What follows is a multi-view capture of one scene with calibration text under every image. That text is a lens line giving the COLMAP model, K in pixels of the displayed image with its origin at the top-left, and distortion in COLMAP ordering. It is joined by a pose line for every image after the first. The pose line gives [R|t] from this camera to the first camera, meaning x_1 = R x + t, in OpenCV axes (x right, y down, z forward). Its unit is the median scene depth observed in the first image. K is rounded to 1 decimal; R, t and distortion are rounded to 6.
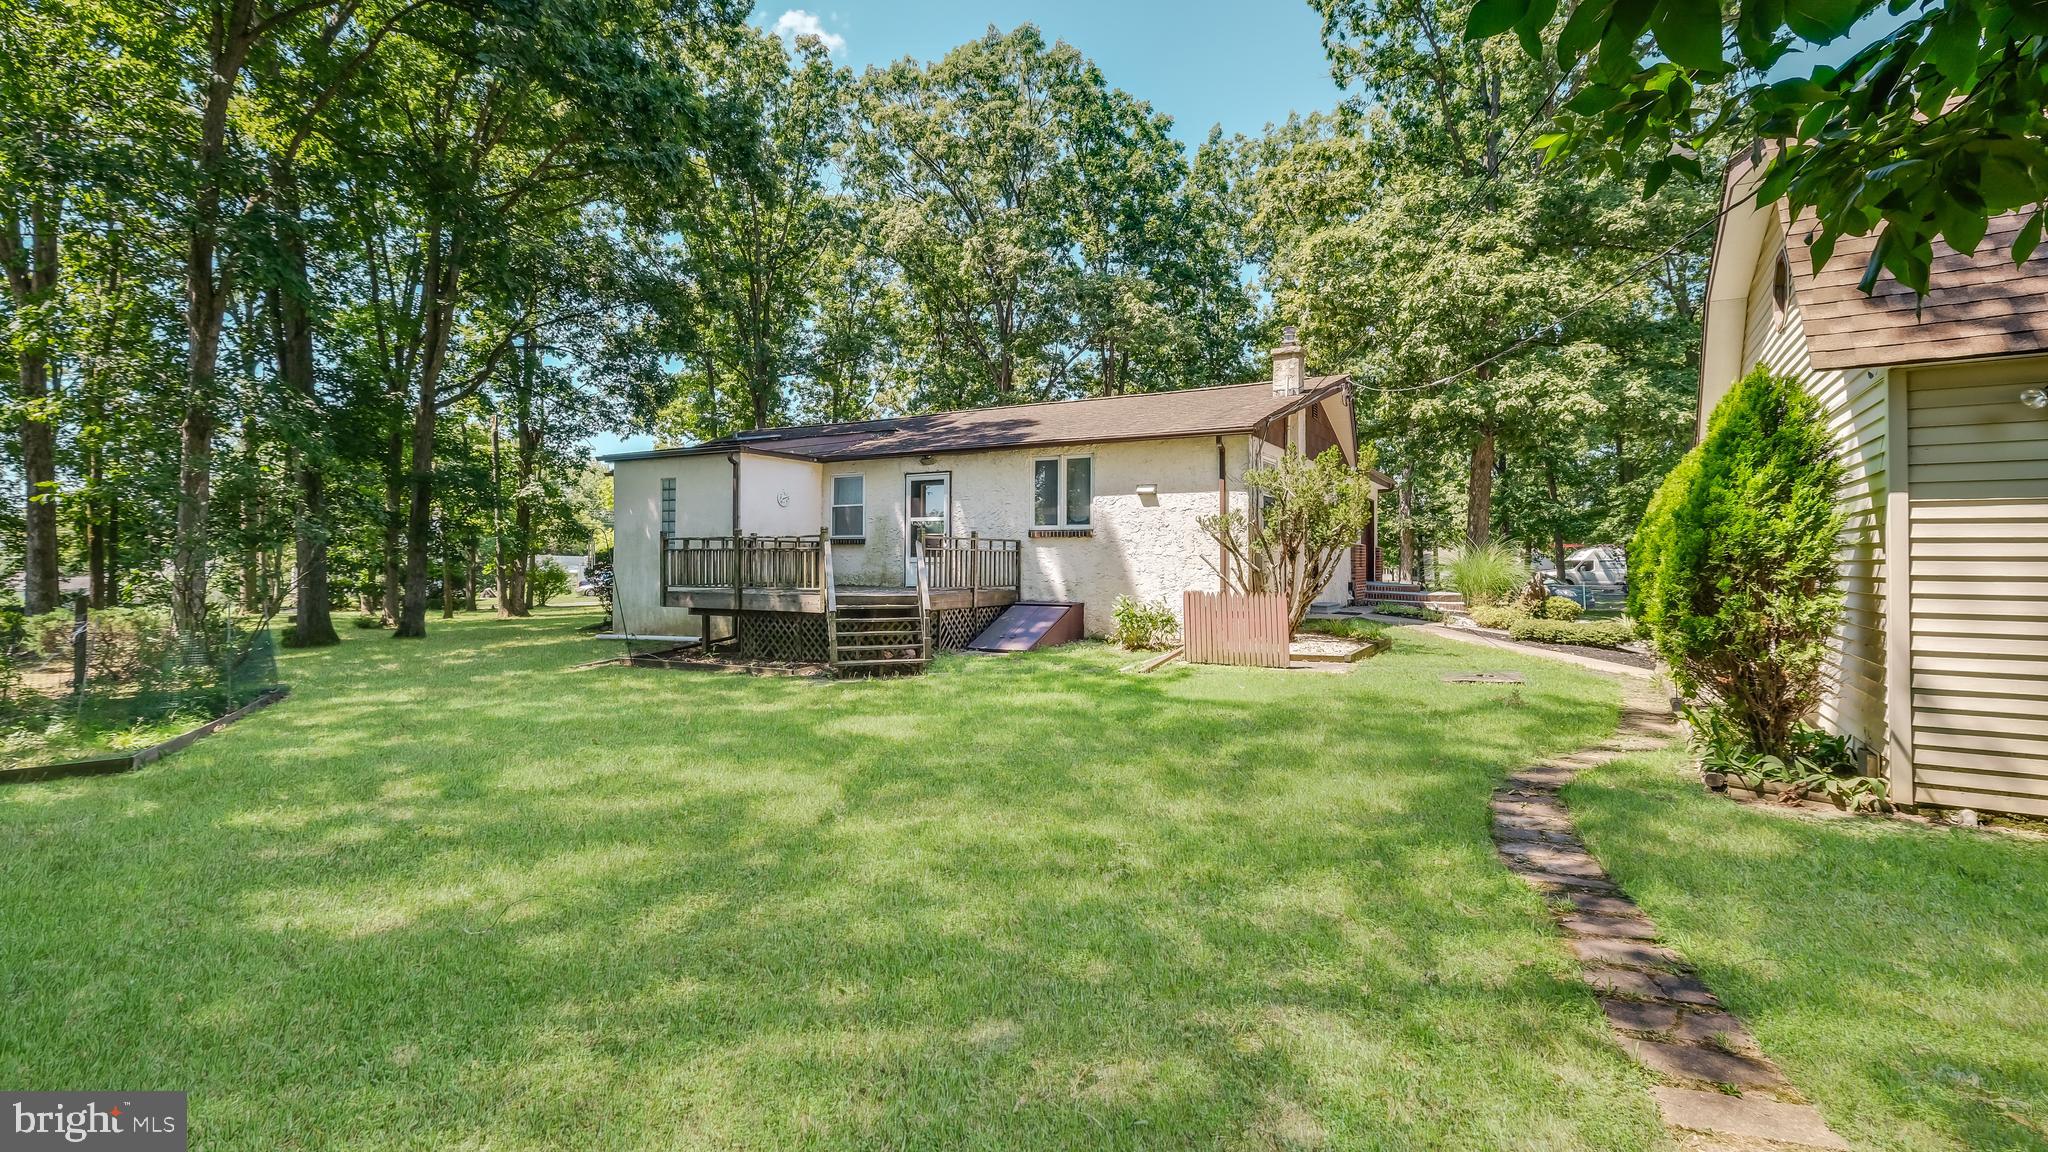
lens RADIAL K [[931.9, 0, 1023.0], [0, 931.9, 544.3], [0, 0, 1]] dist [-0.000916, -0.000164]
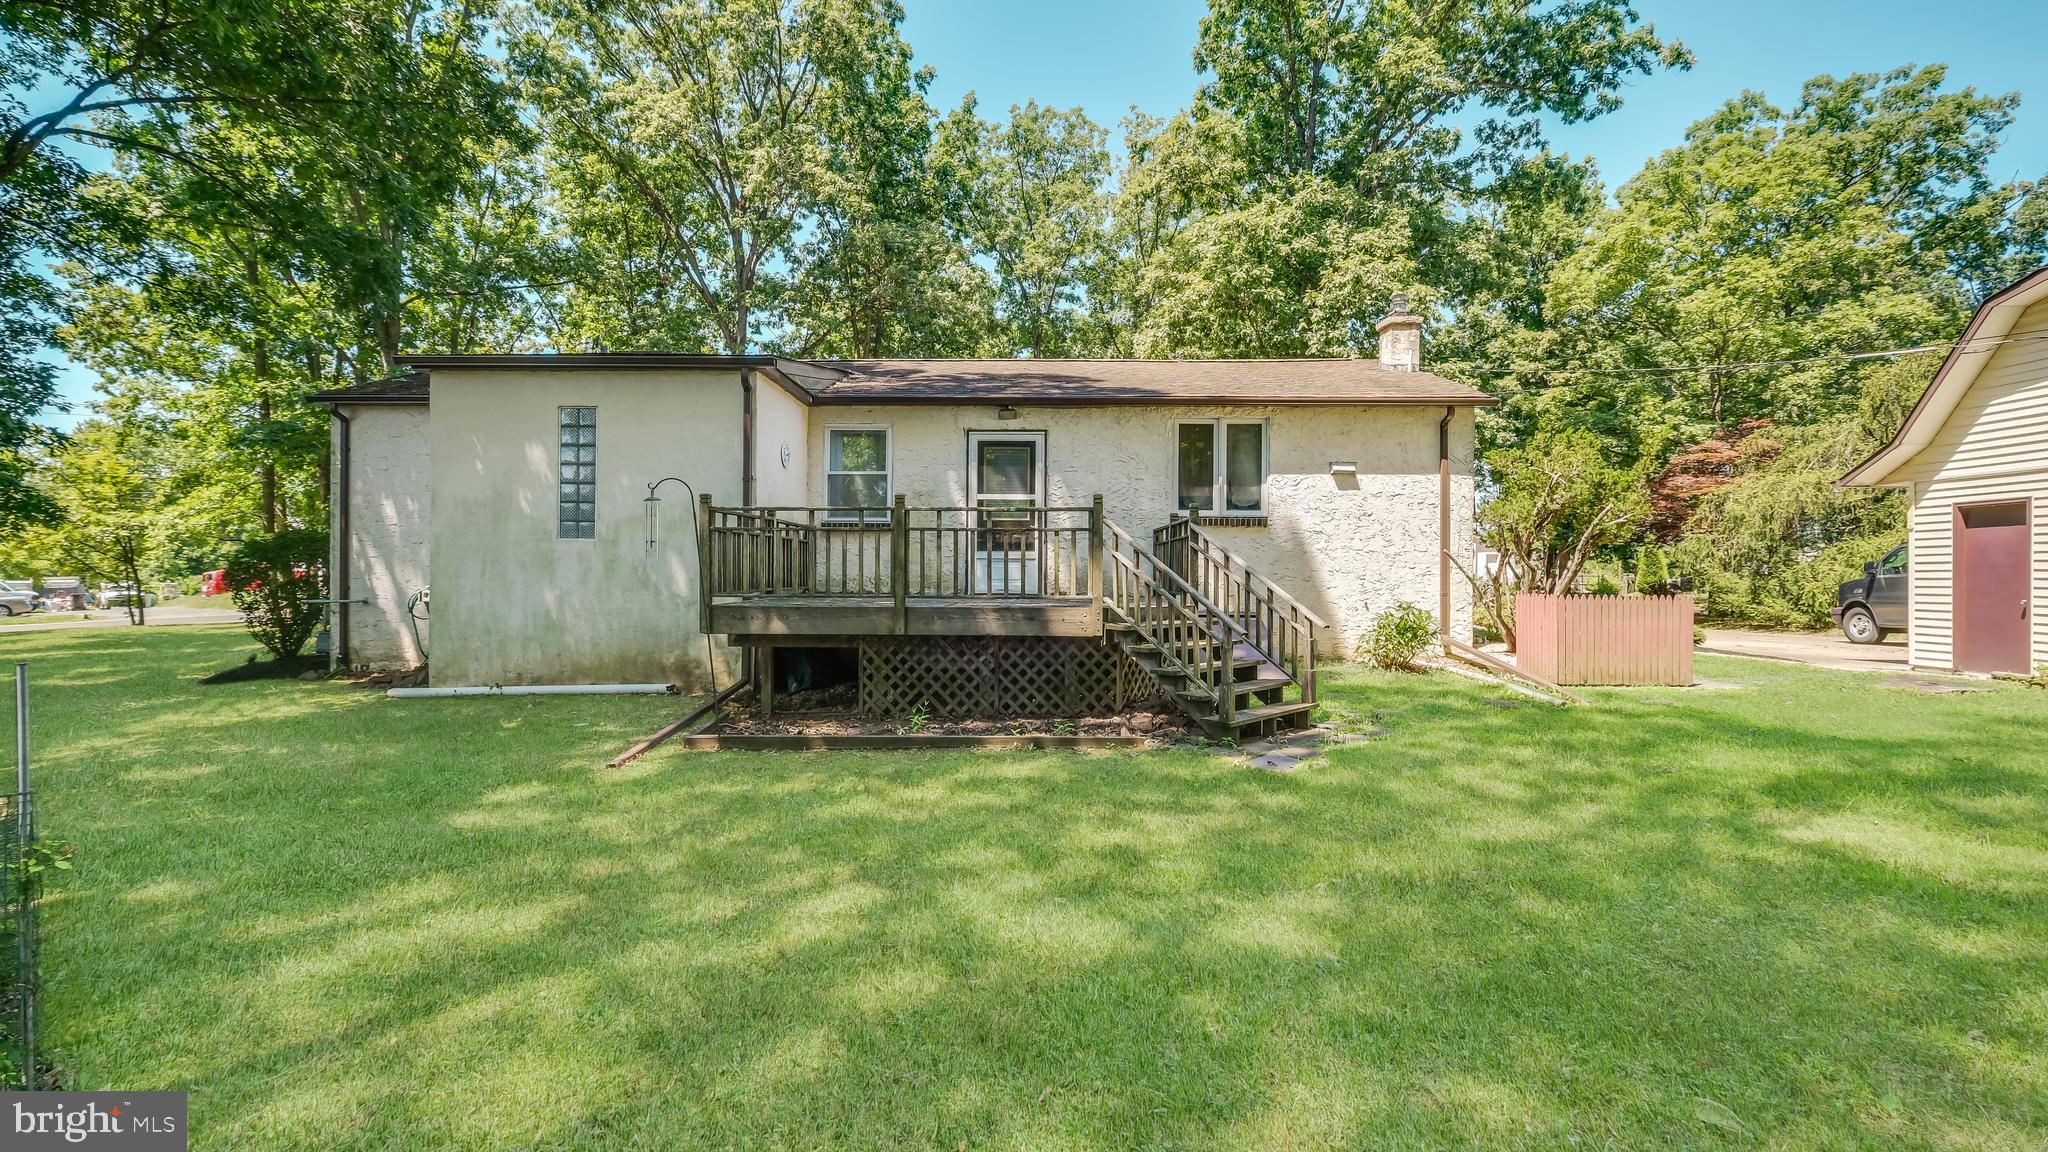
lens RADIAL K [[931.9, 0, 1023.0], [0, 931.9, 544.3], [0, 0, 1]] dist [-0.000916, -0.000164]
pose [[0.879995, 0.016963, 0.474679, -0.454527], [-0.013767, 0.999853, -0.010209, 0.016459], [-0.474783, 0.002449, 0.880100, 0.412111]]
